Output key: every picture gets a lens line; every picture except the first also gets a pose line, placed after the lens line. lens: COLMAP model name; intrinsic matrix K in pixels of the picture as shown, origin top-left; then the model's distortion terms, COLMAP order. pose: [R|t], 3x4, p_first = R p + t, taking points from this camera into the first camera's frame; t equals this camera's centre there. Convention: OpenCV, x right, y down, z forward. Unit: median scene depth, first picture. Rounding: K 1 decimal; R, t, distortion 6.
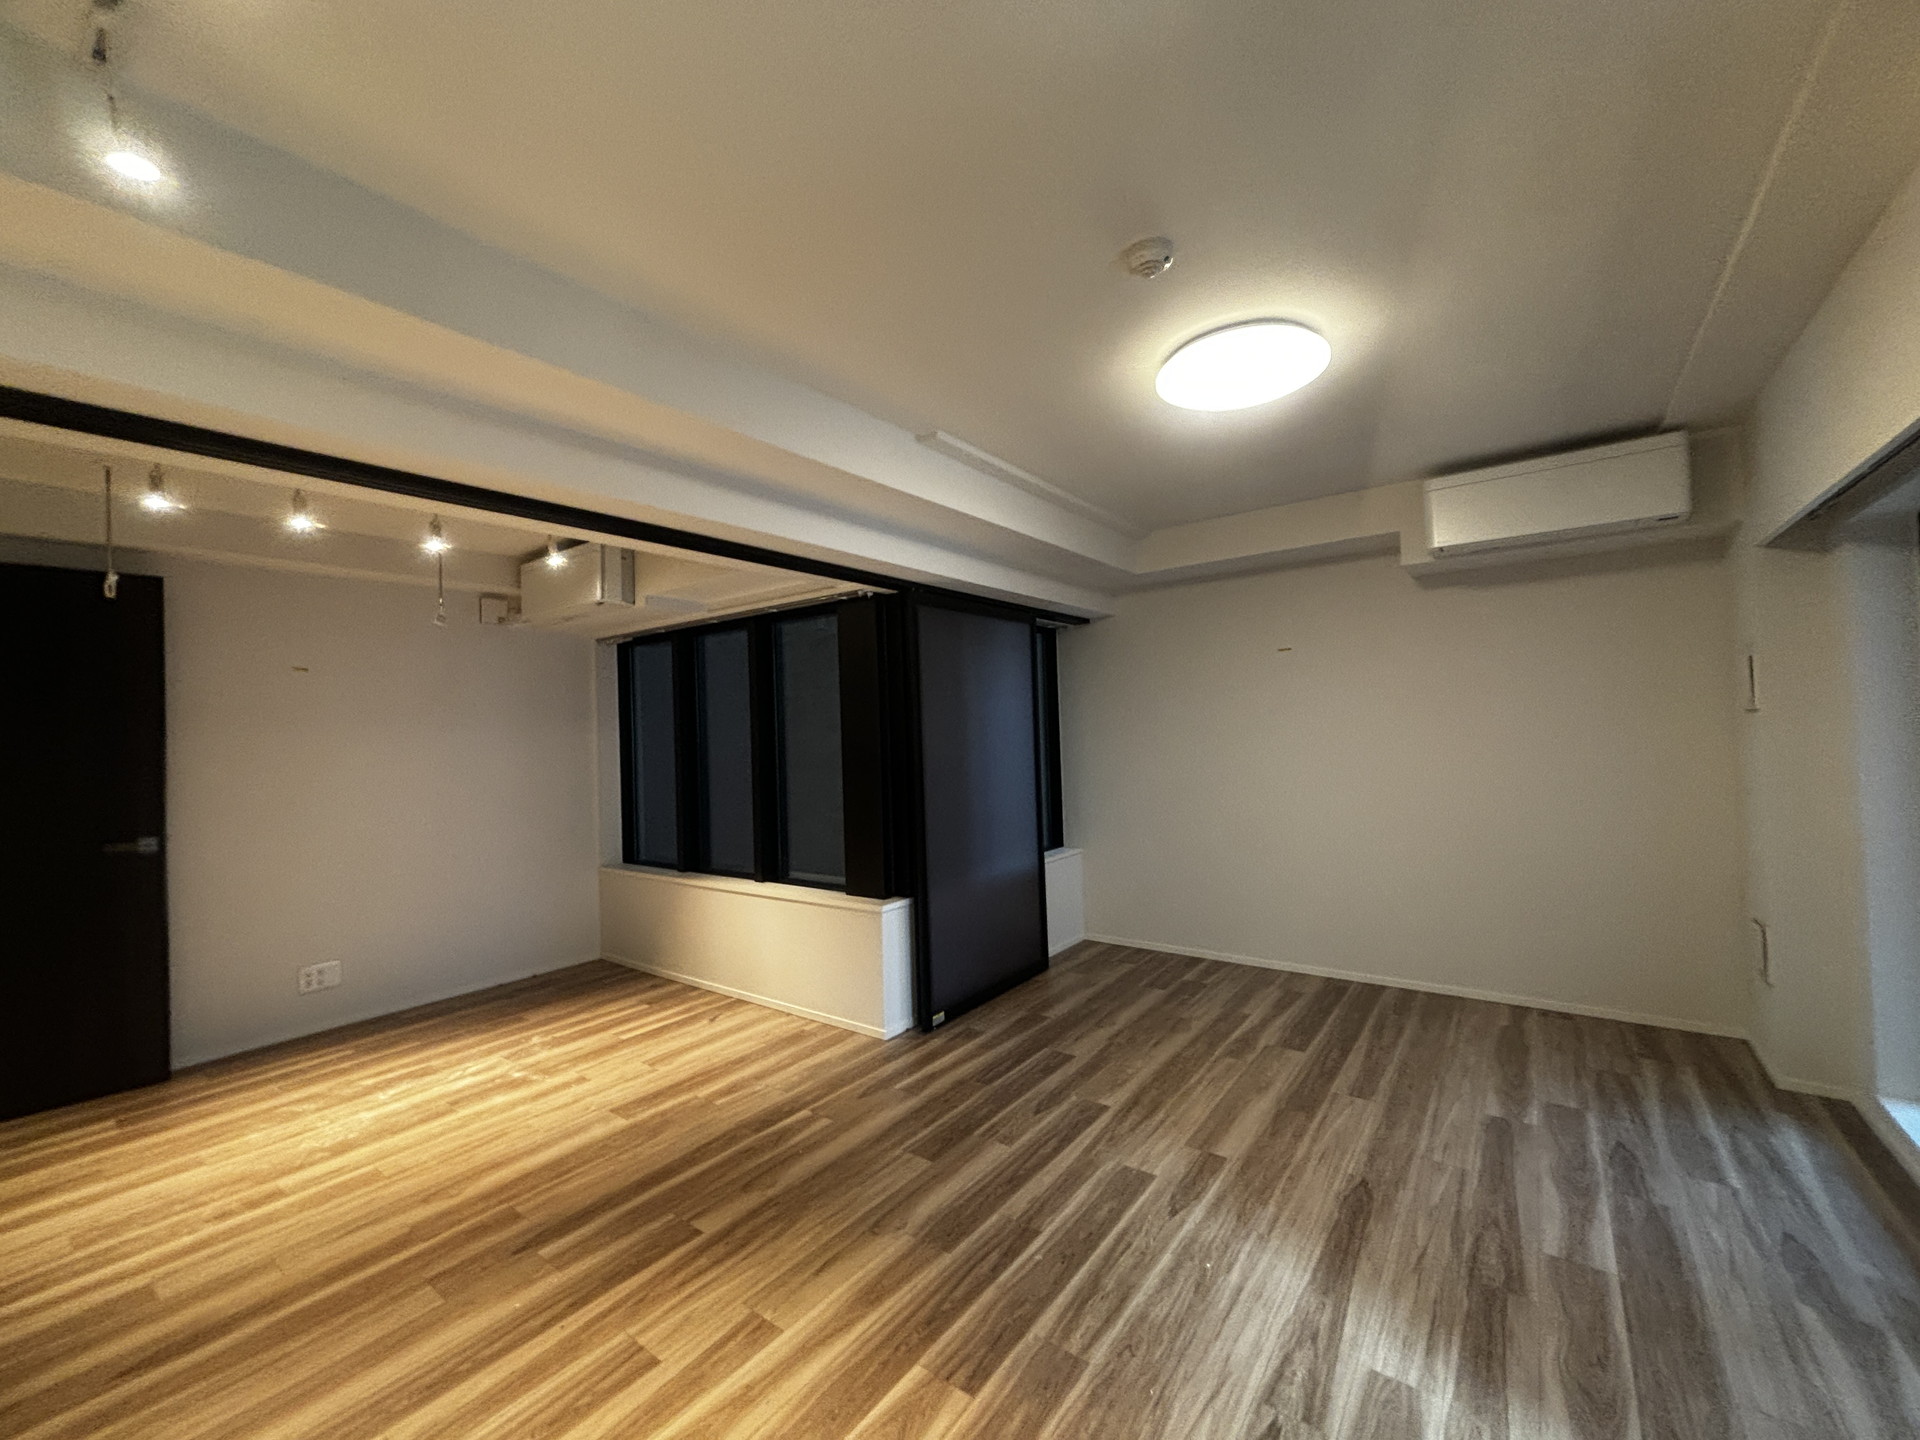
lens RADIAL K [[771.1, 0, 959.8], [0, 771.1, 718.2], [0, 0, 1]] dist [0.001182, 0.001071]
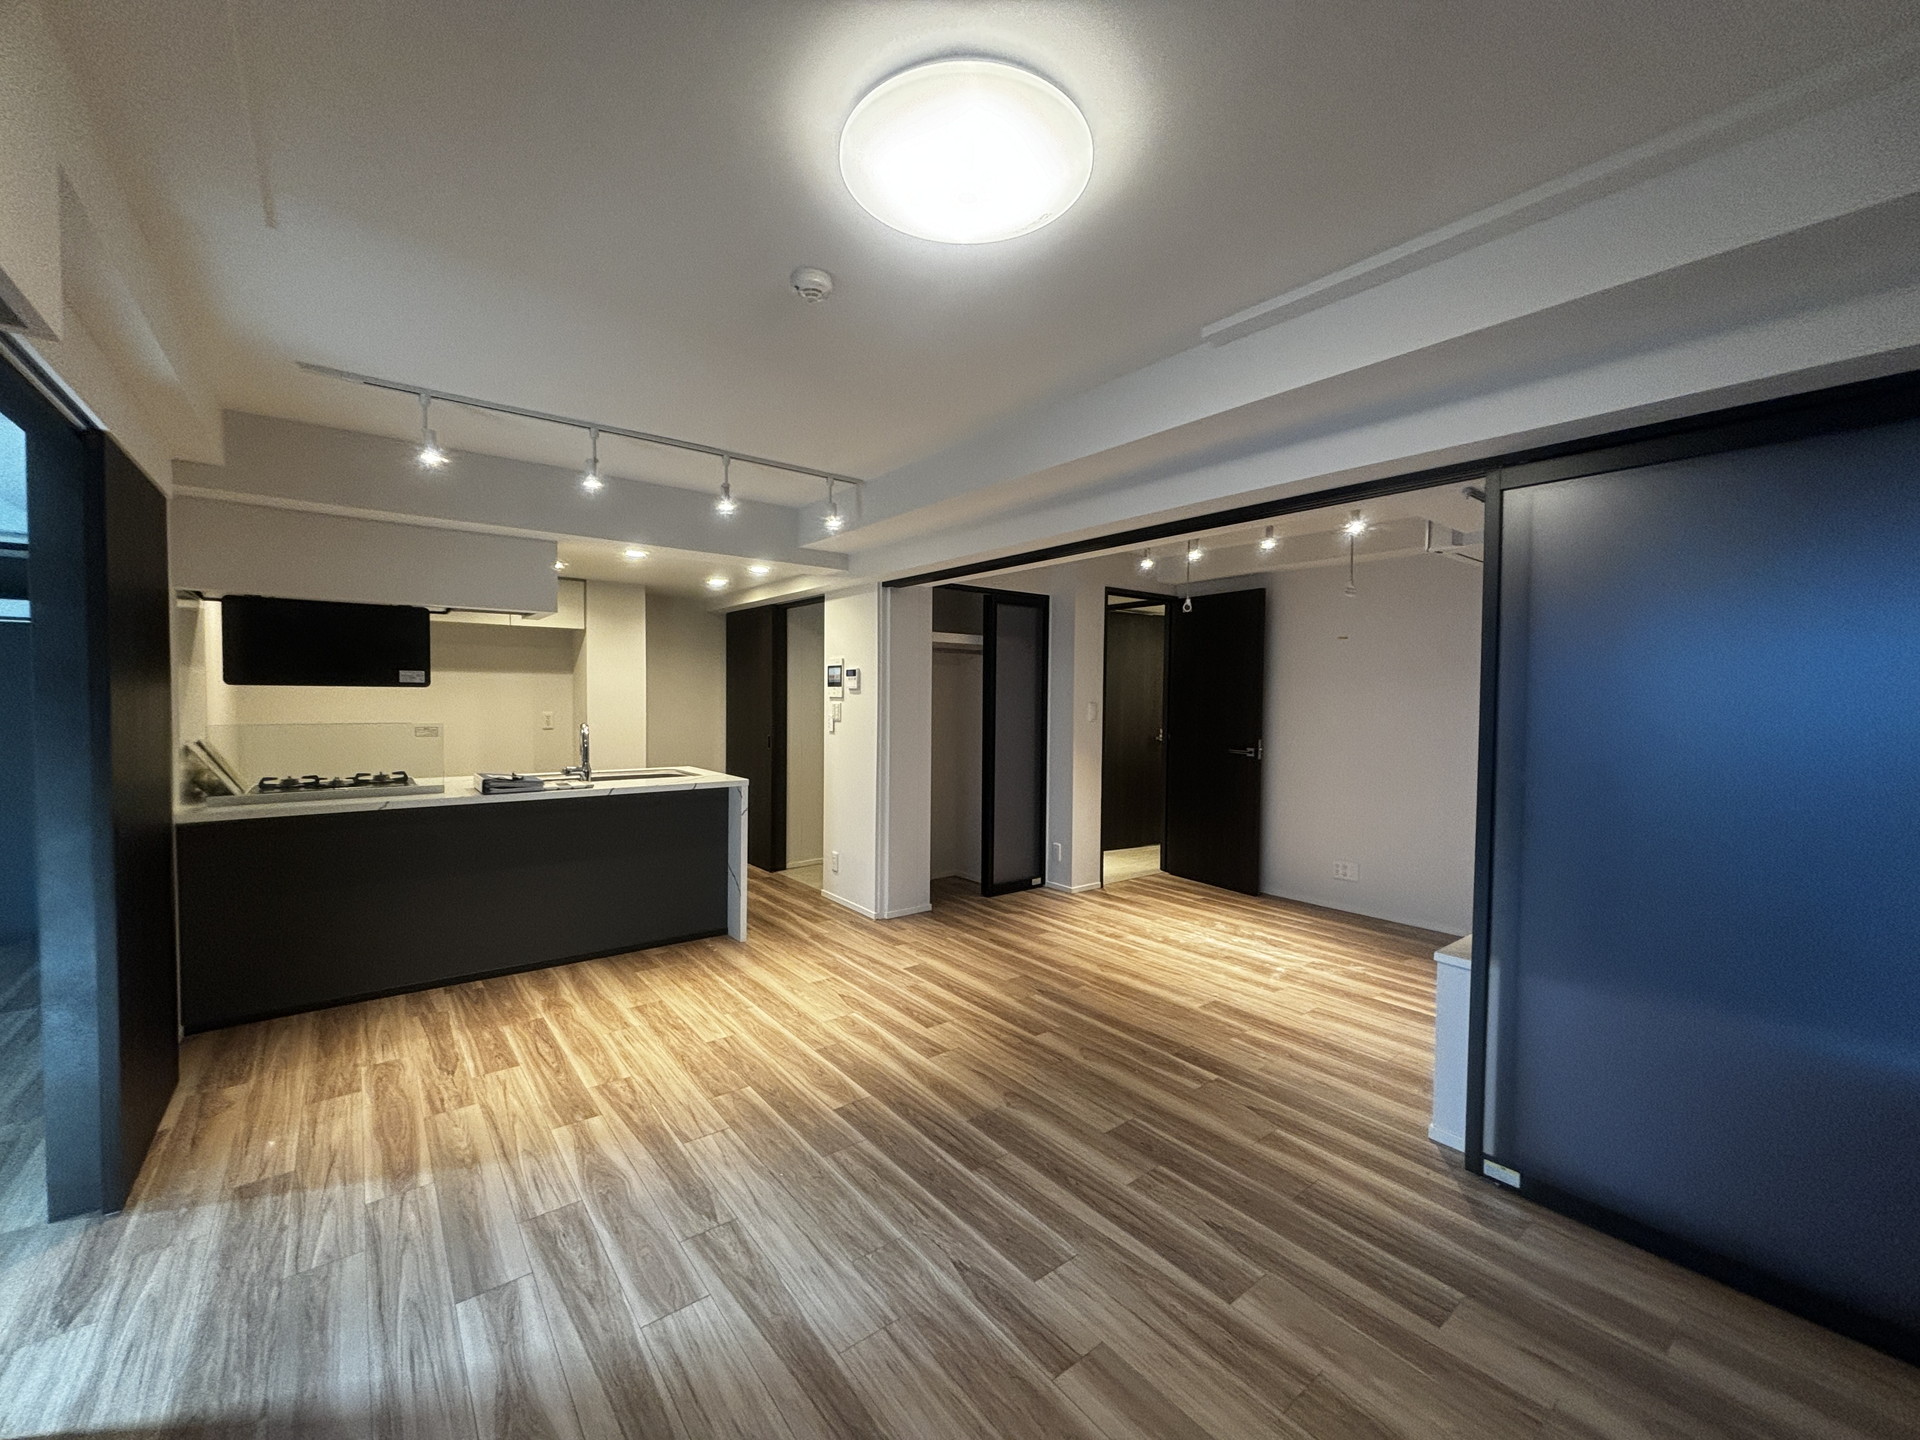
lens RADIAL K [[774.2, 0, 960.0], [0, 774.2, 720.0], [0, 0, 1]] dist [-0.023962, 0.000420]
pose [[-0.256031, 0.058151, -0.964918, 0.832915], [0.013026, 0.998306, 0.056707, -0.011609], [0.966581, 0.001949, -0.256355, 0.954224]]
